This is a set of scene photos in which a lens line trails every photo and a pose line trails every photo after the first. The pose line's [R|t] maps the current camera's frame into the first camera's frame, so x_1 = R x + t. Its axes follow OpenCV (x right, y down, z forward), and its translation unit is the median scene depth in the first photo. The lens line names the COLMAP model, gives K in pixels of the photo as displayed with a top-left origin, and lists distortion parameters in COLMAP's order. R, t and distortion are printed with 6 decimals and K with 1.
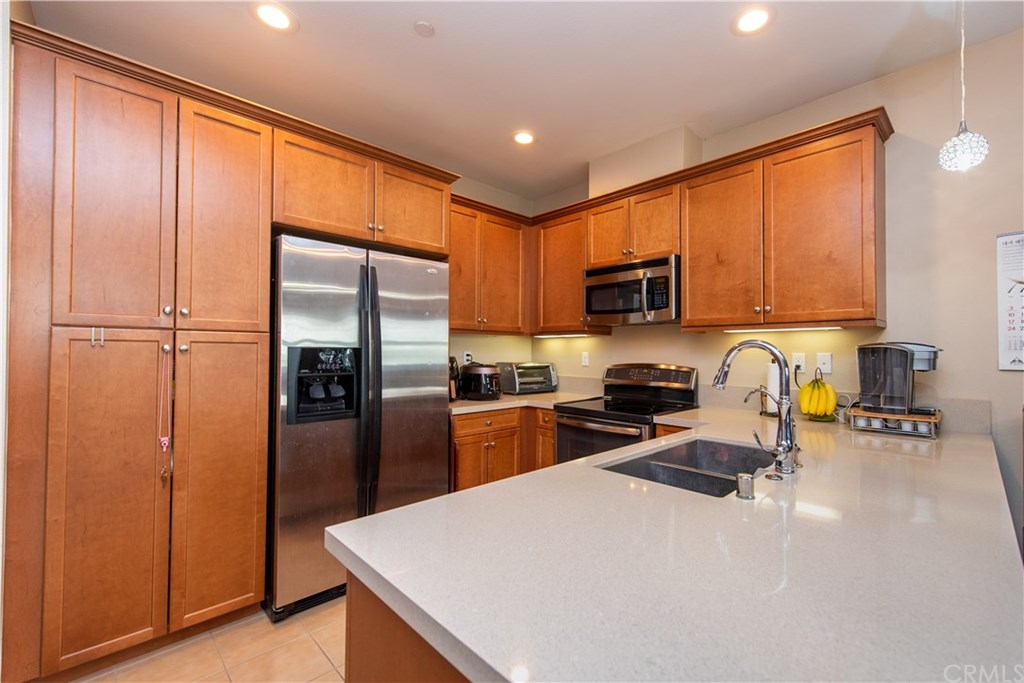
lens RADIAL K [[429.5, 0, 554.4], [0, 429.5, 340.2], [0, 0, 1]] dist [0.000747, -0.000413]
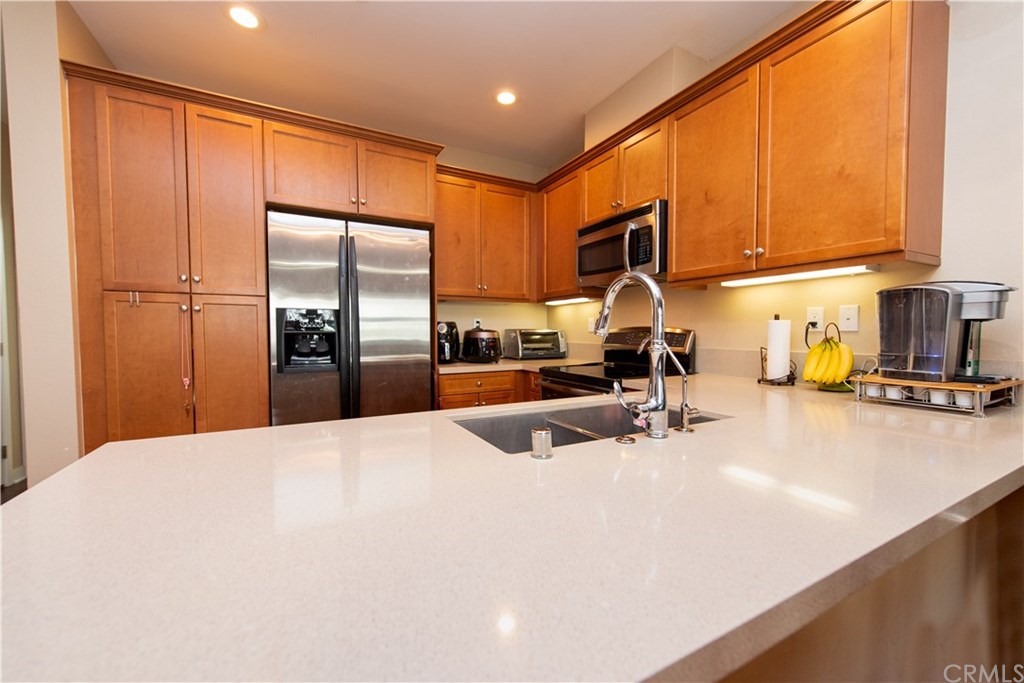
lens RADIAL K [[399.0, 0, 512.0], [0, 399.0, 341.5], [0, 0, 1]] dist [-0.000579, -0.000133]
pose [[0.951199, 0.002694, -0.308567, 0.275194], [0.013516, 0.998639, 0.050382, 0.050982], [0.308283, -0.052094, 0.949867, 0.128701]]
